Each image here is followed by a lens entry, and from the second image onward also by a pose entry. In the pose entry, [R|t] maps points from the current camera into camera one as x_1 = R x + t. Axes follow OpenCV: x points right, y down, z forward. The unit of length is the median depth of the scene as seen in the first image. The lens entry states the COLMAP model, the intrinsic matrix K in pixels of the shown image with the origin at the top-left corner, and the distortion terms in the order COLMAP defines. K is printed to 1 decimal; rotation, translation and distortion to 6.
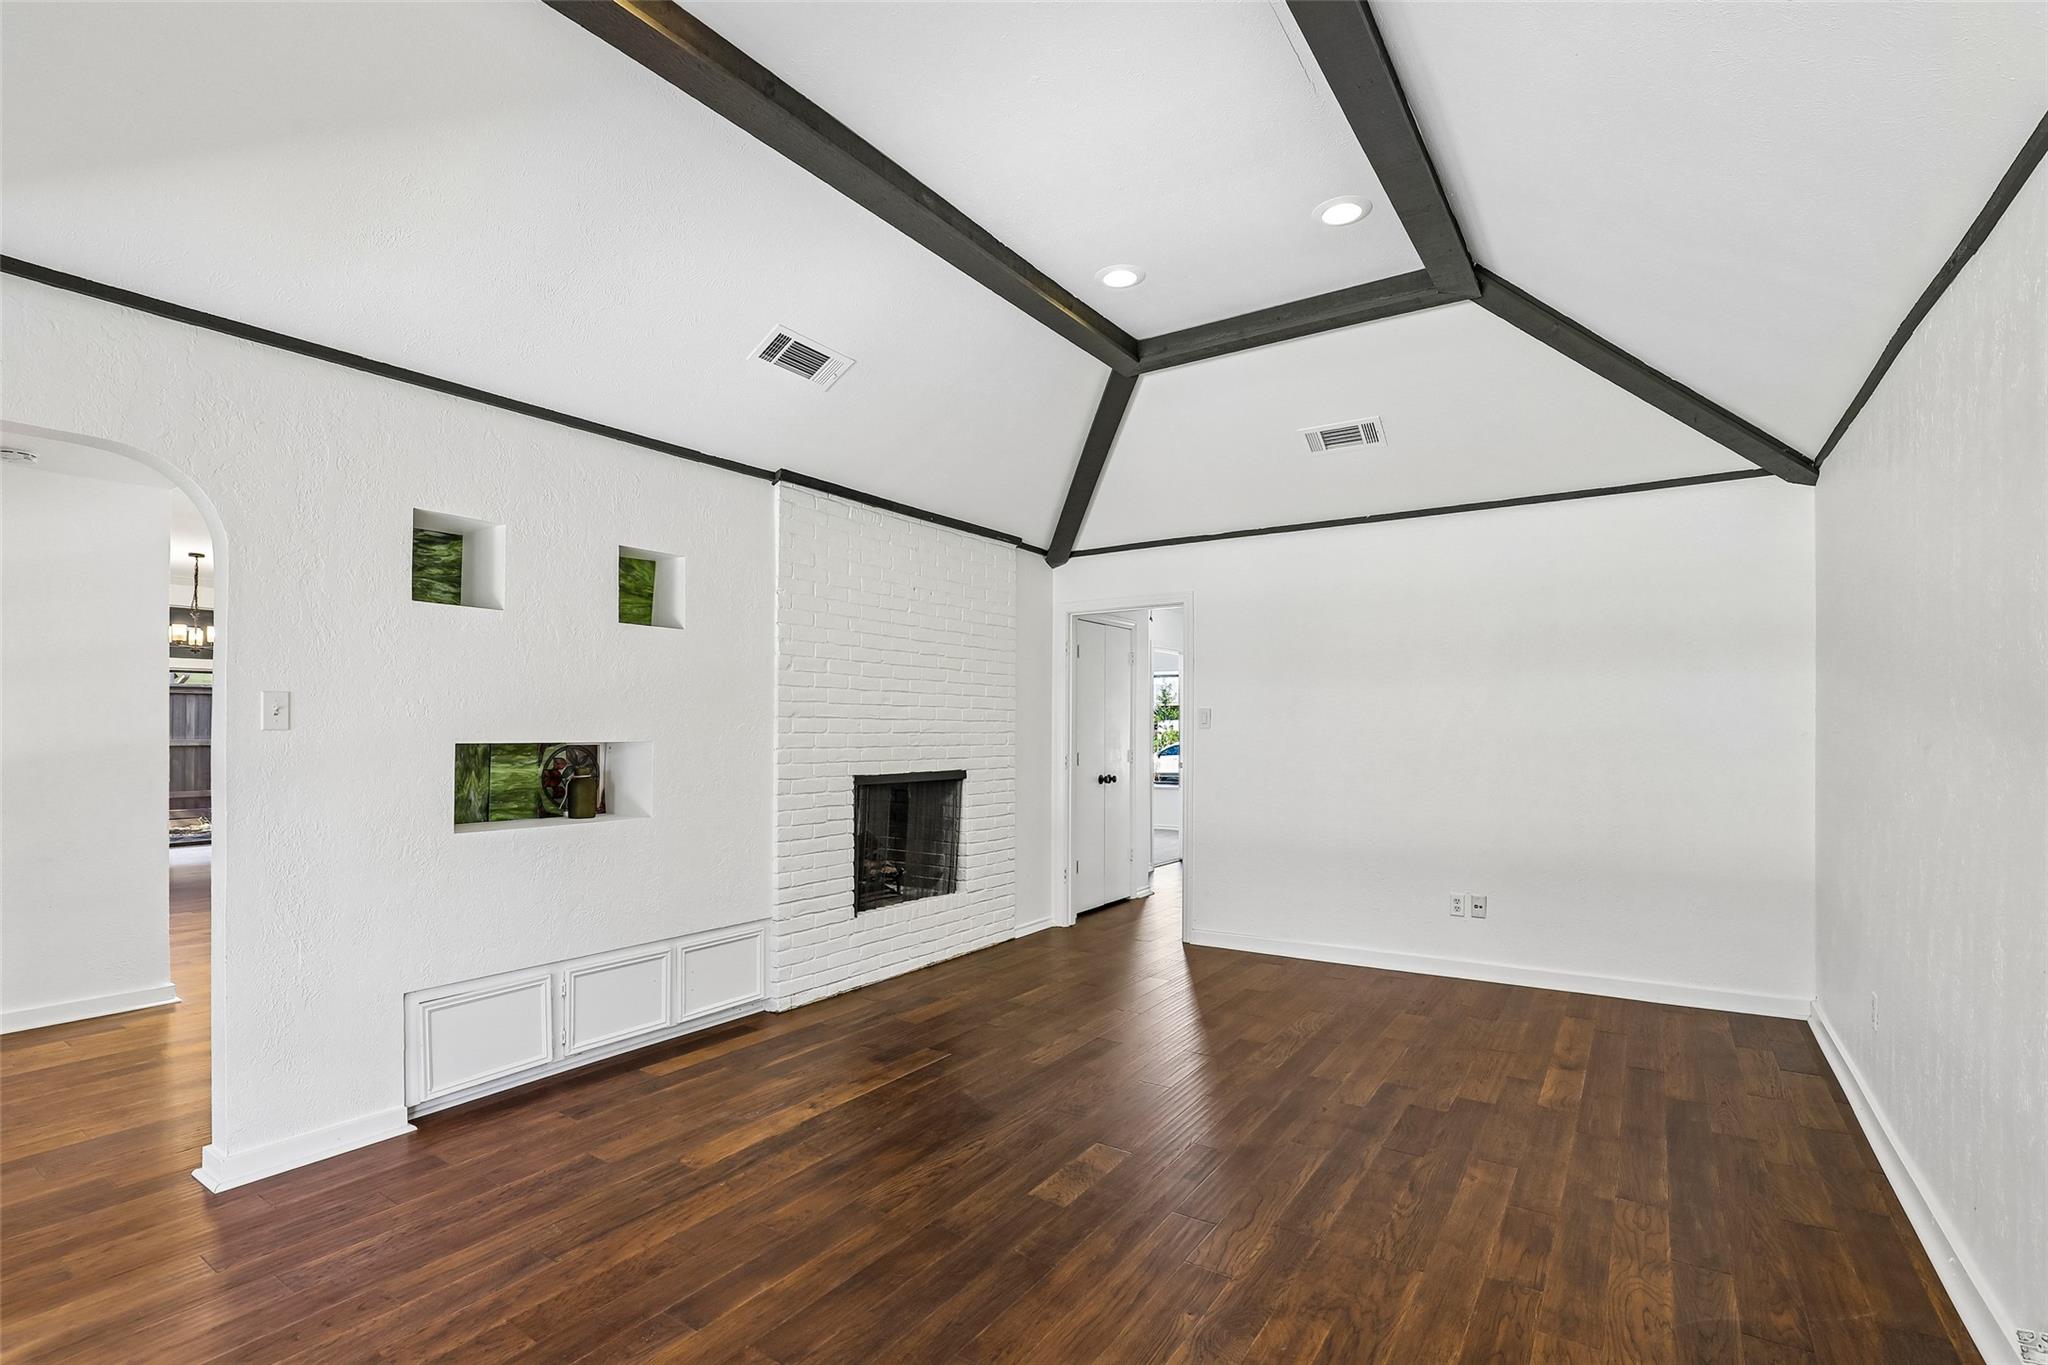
lens RADIAL K [[962.3, 0, 1003.1], [0, 962.3, 716.4], [0, 0, 1]] dist [-0.021466, 0.005355]
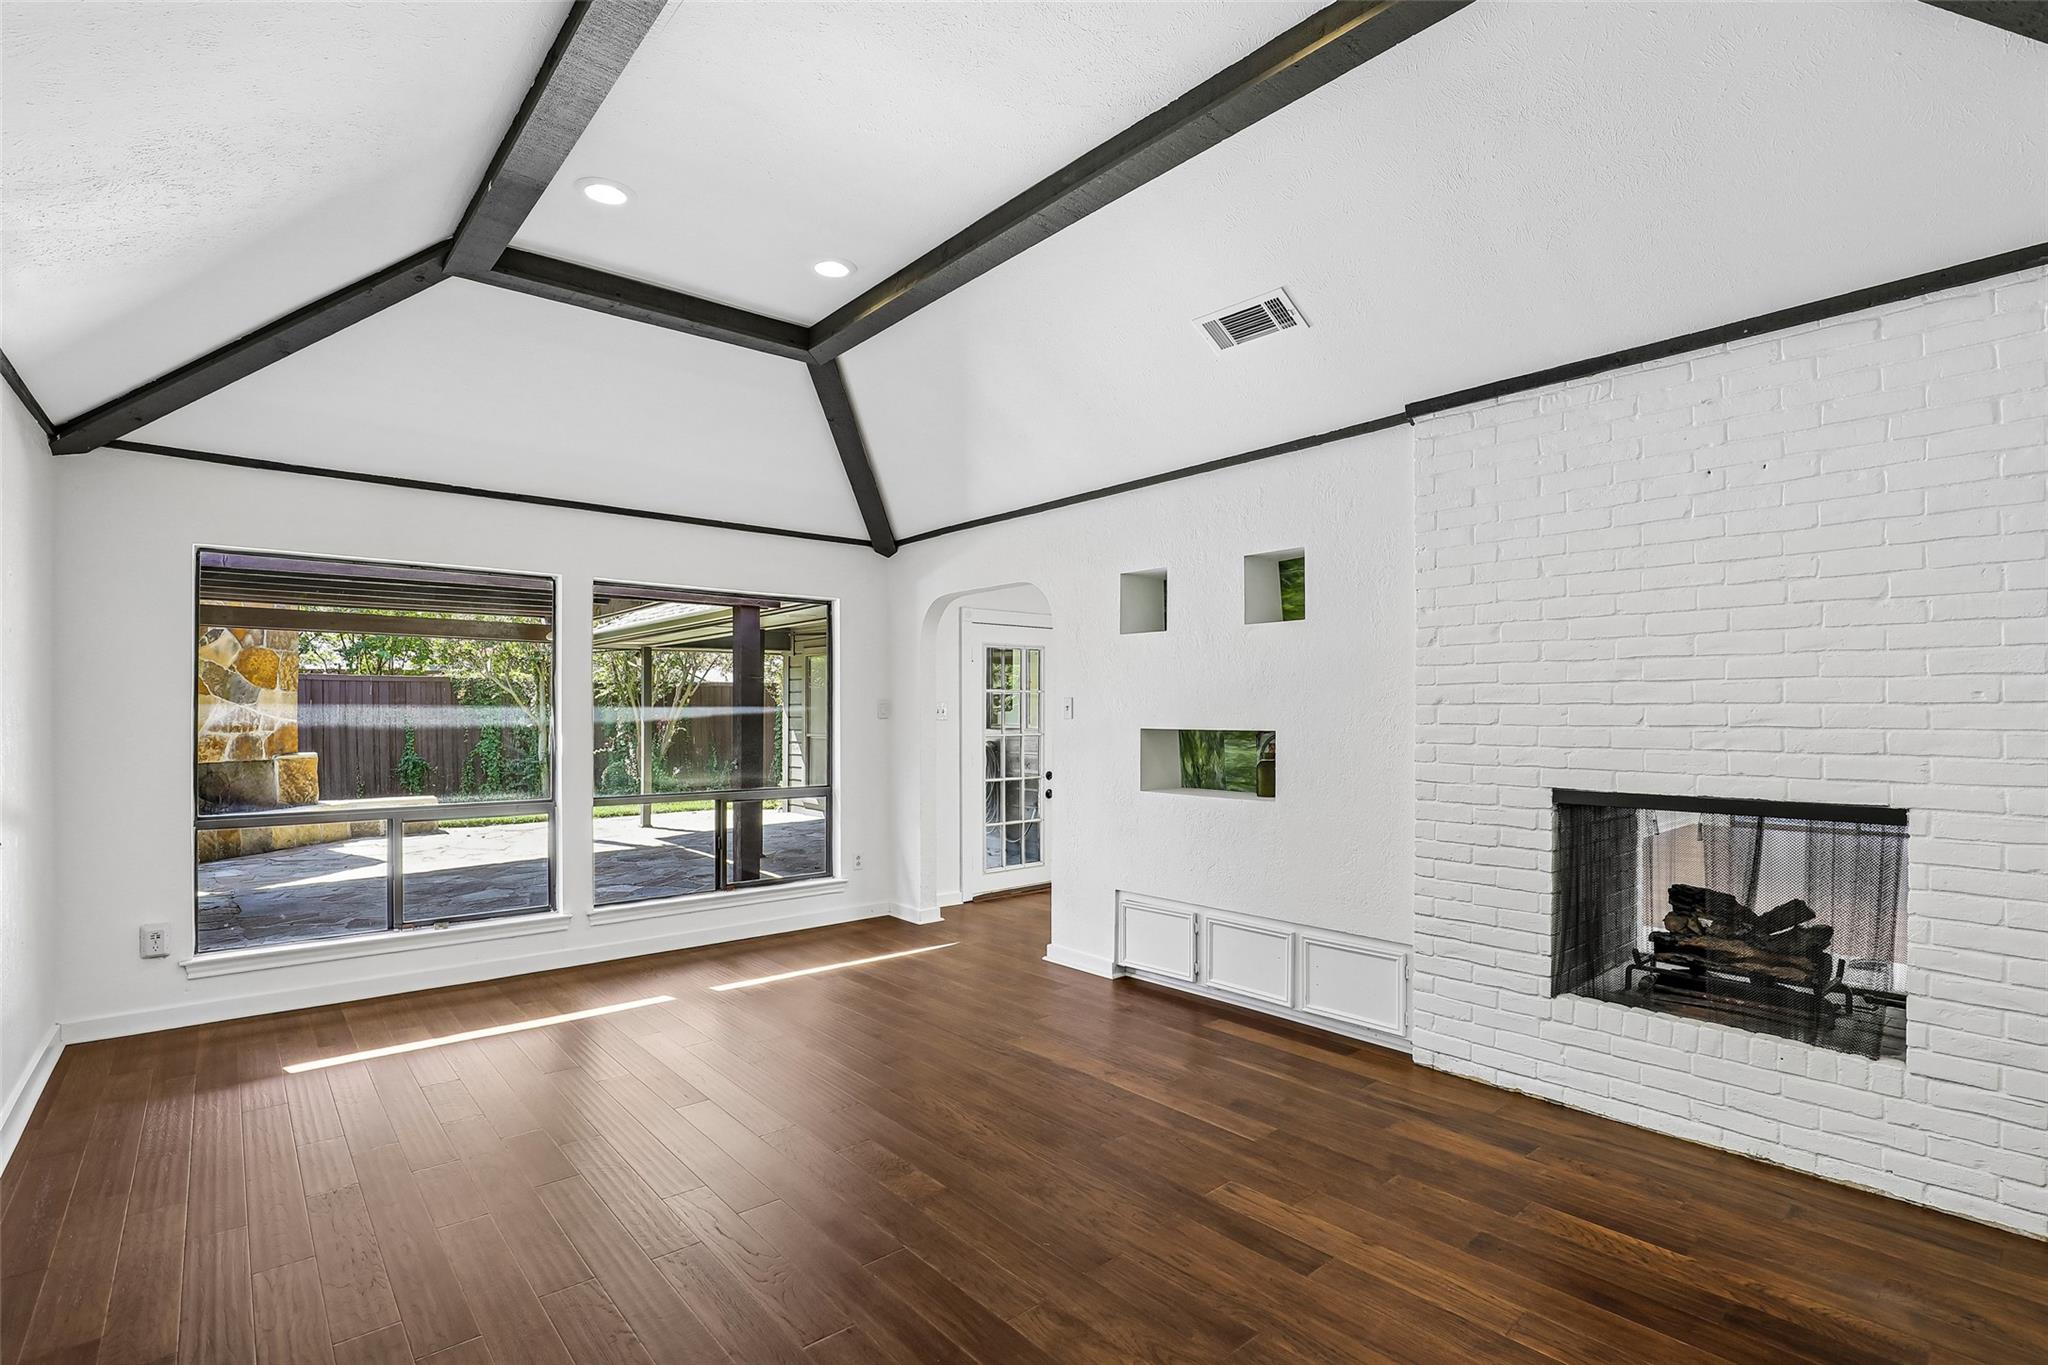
lens RADIAL K [[962.3, 0, 1043.1], [0, 962.3, 699.5], [0, 0, 1]] dist [-0.021466, 0.005355]
pose [[-0.245211, -0.015057, -0.969353, 0.770394], [0.015313, 0.999694, -0.019402, 0.008895], [0.969349, -0.019601, -0.244906, 1.069640]]
